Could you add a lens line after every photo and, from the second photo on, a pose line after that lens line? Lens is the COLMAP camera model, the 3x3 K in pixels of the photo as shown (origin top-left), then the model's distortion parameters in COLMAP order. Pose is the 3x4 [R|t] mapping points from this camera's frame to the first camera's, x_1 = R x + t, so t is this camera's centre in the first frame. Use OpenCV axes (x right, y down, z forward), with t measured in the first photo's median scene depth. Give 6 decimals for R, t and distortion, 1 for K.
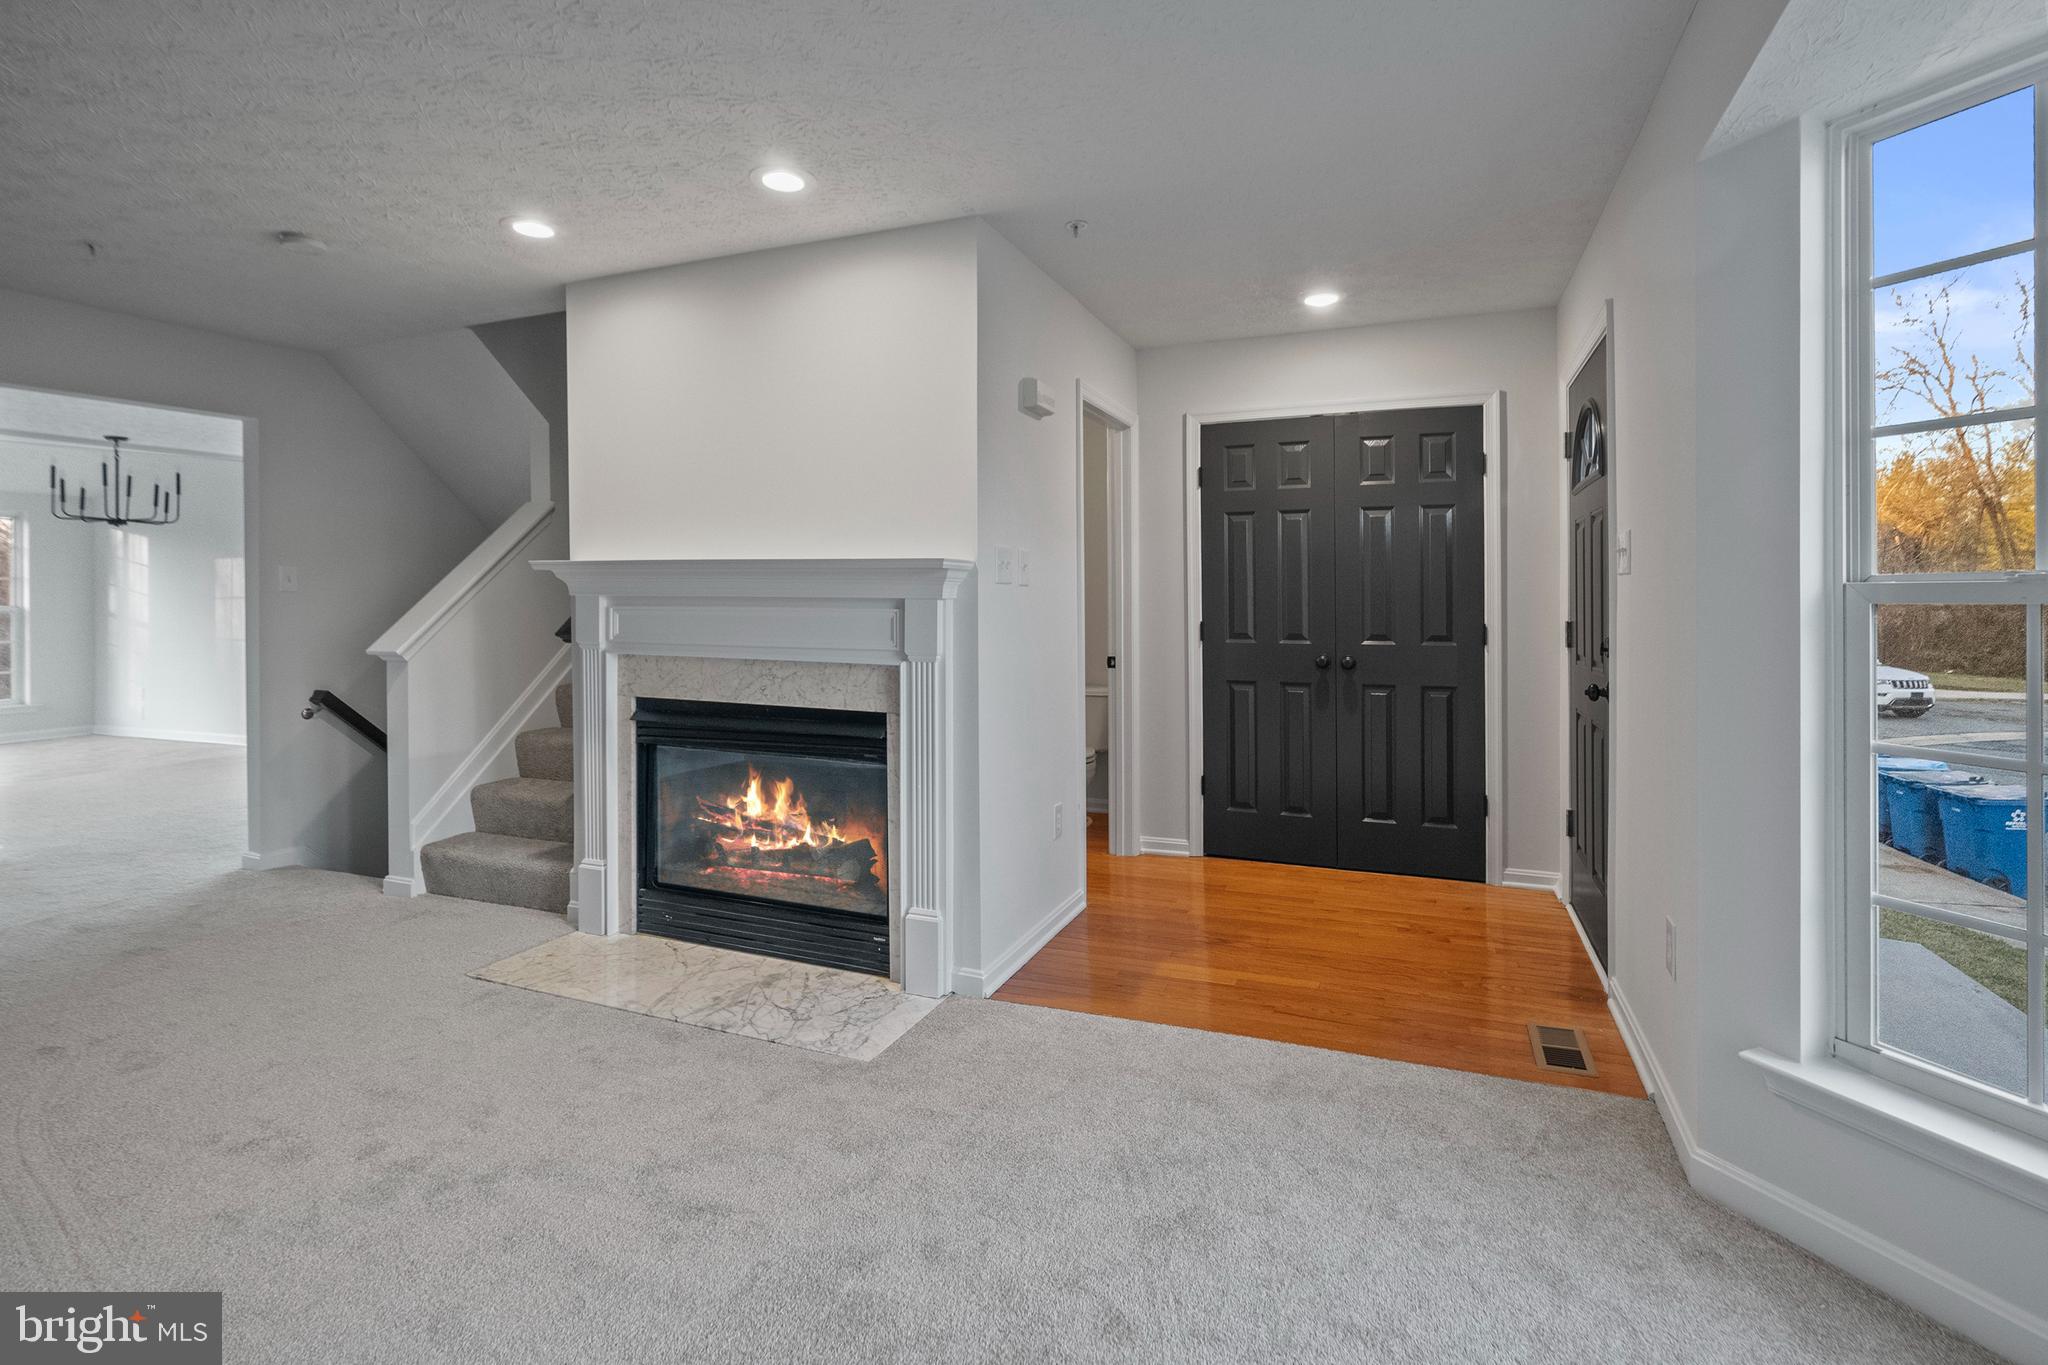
lens RADIAL K [[949.9, 0, 1017.9], [0, 949.9, 688.4], [0, 0, 1]] dist [-0.002052, 0.000701]
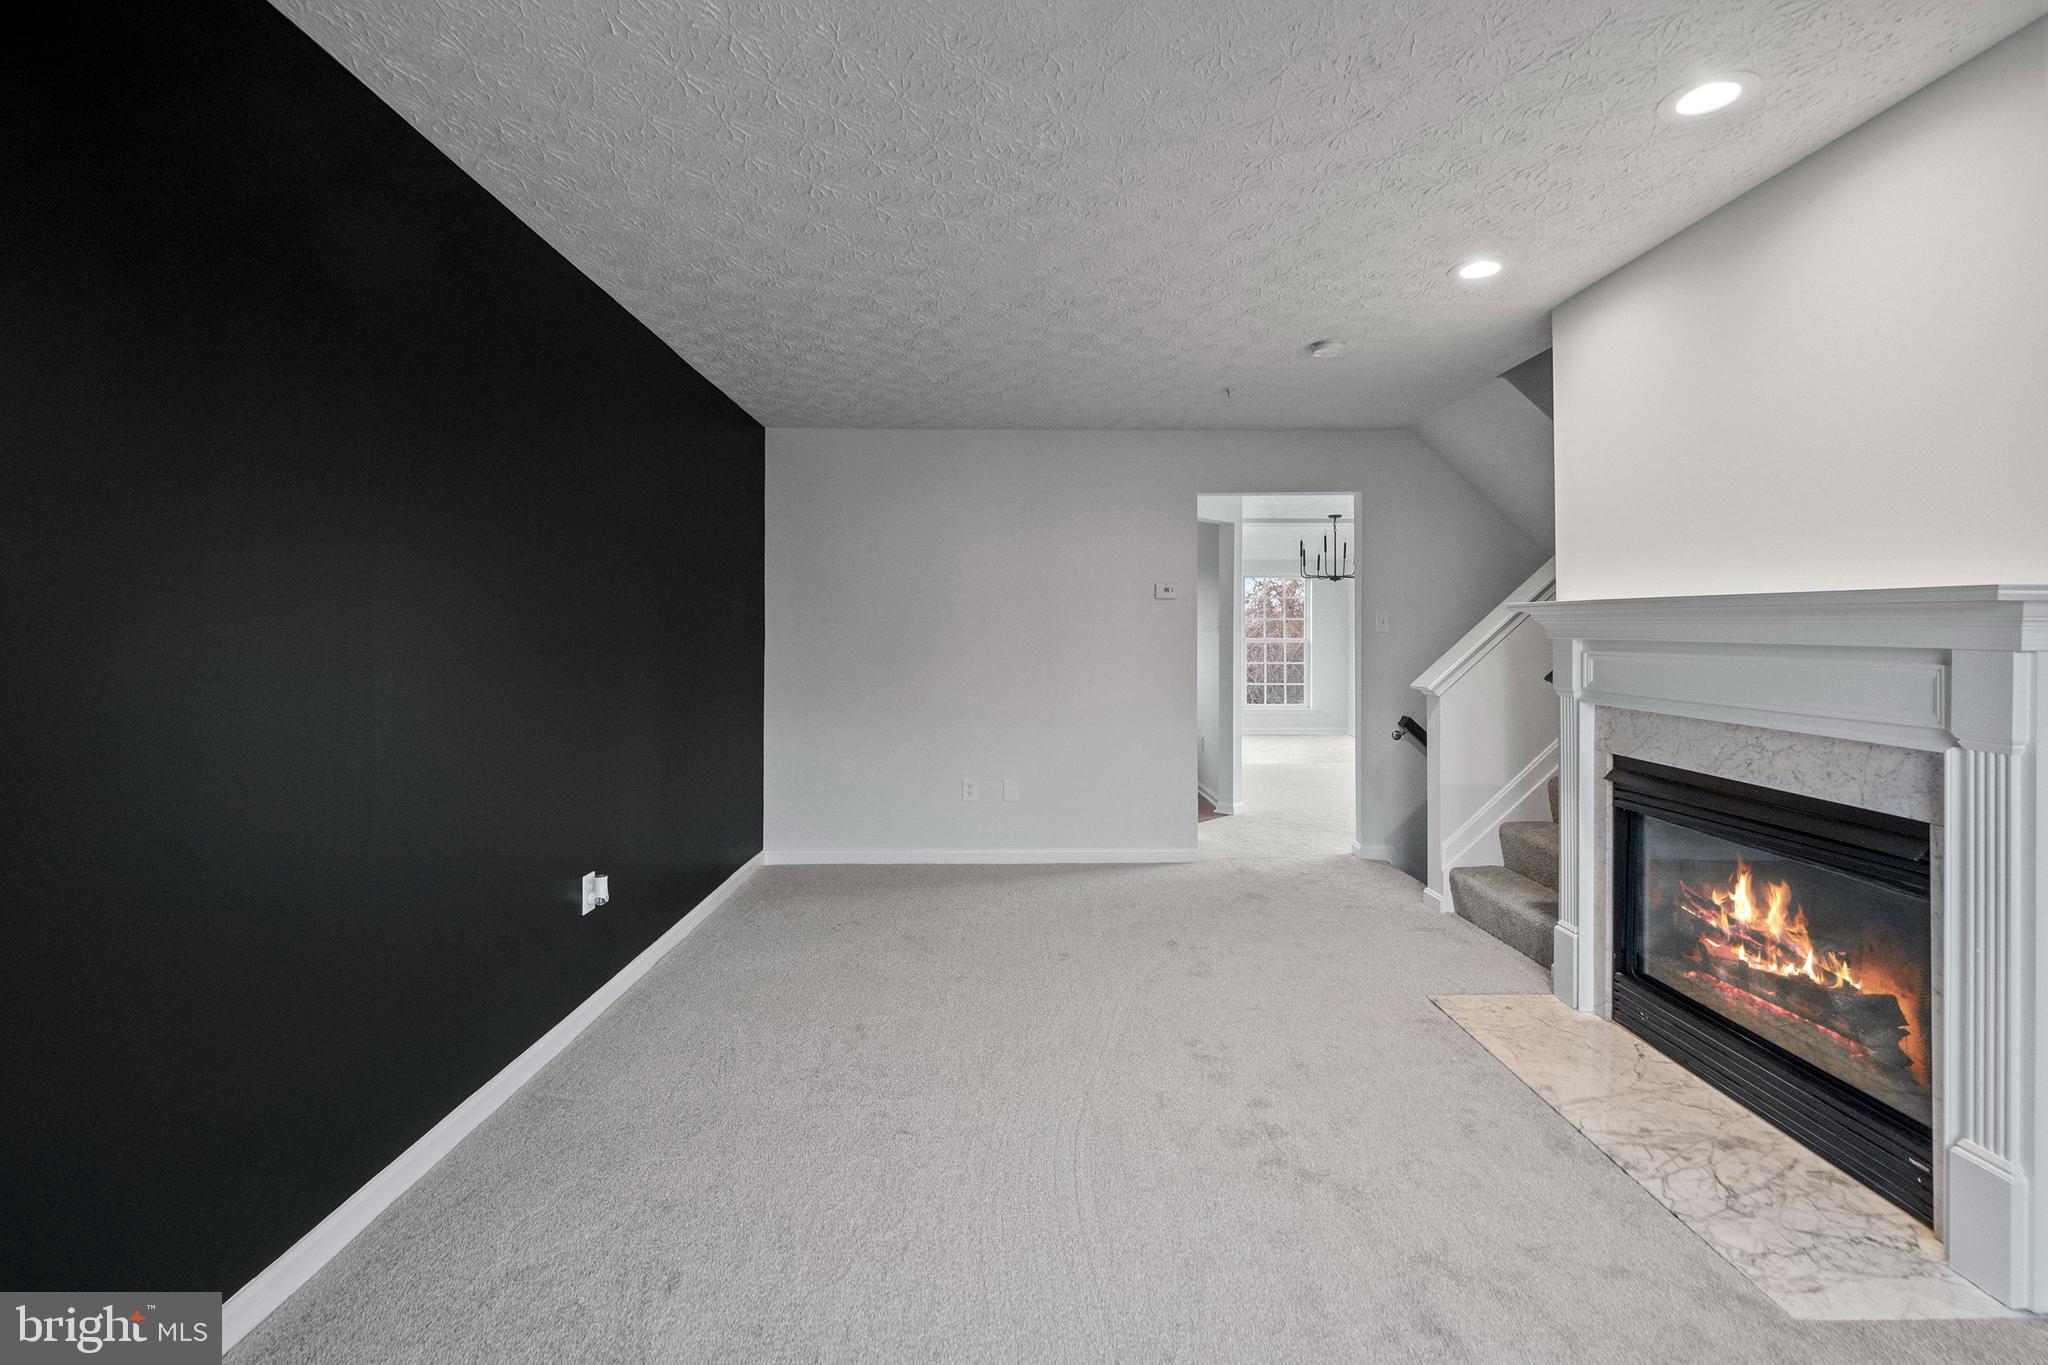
lens RADIAL K [[929.4, 0, 1026.8], [0, 929.4, 706.4], [0, 0, 1]] dist [0.000624, 0.000379]
pose [[0.412867, 0.072128, -0.907931, 0.159747], [-0.086132, 0.995484, 0.039917, -0.023541], [0.906710, 0.061721, 0.417215, 0.152473]]
